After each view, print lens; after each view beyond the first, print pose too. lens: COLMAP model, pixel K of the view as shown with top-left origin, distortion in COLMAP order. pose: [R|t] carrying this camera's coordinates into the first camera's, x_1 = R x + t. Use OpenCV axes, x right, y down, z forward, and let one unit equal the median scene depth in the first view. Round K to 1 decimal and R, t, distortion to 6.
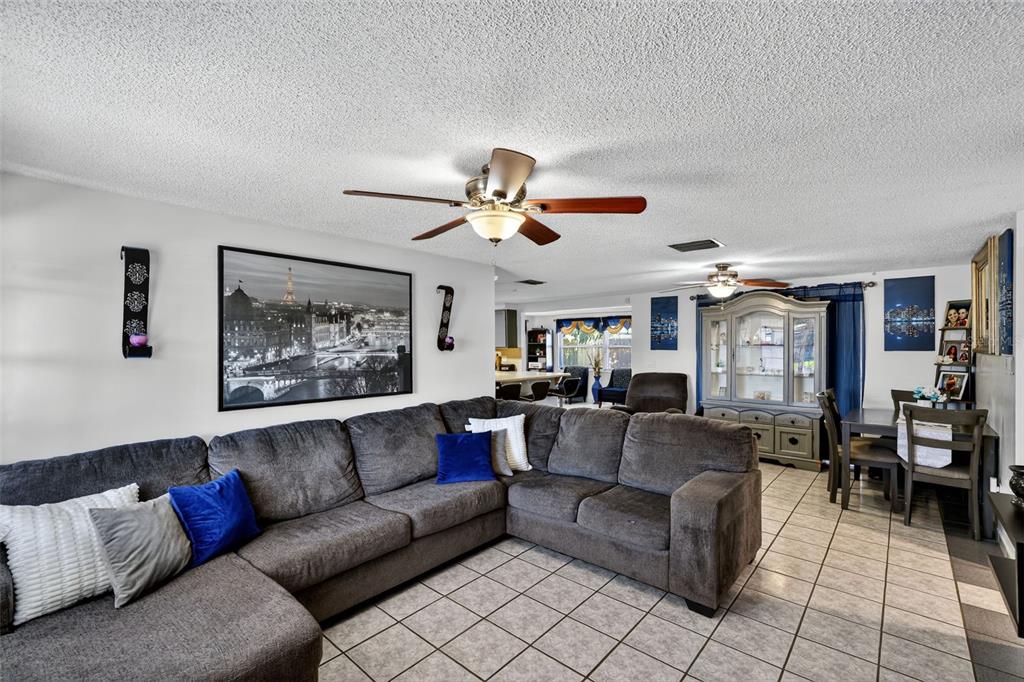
lens RADIAL K [[444.1, 0, 514.6], [0, 444.1, 344.0], [0, 0, 1]] dist [0.002815, 0.000863]
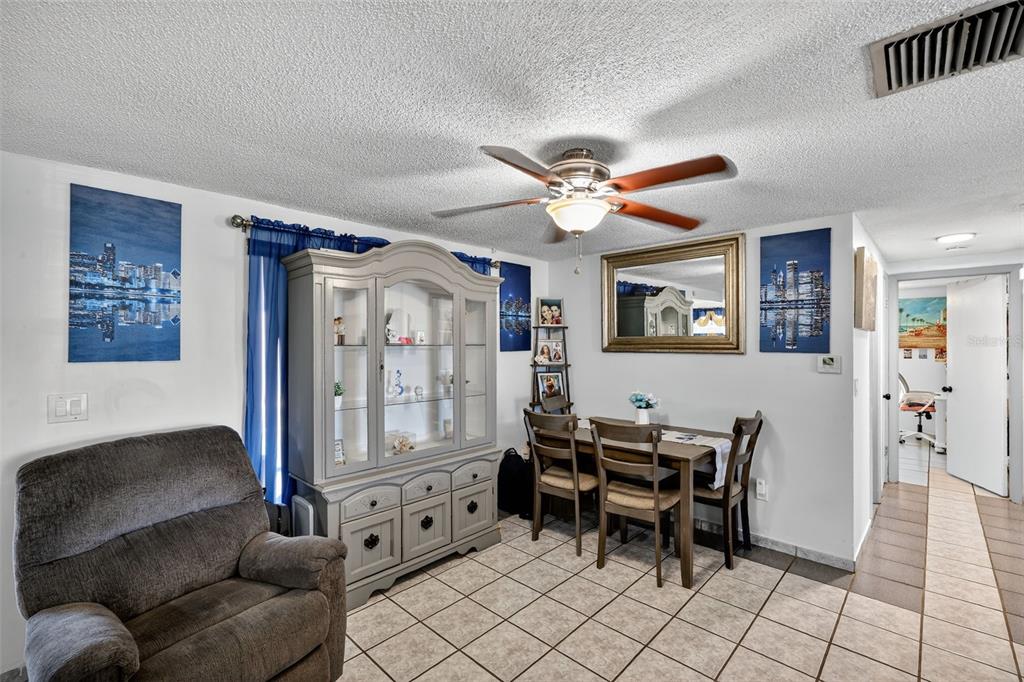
lens RADIAL K [[444.1, 0, 502.6], [0, 444.1, 339.5], [0, 0, 1]] dist [0.002815, 0.000863]
pose [[0.047279, 0.006425, 0.998861, 0.028668], [-0.003049, 0.999976, -0.006287, -0.000783], [-0.998877, -0.002749, 0.047298, 0.699980]]
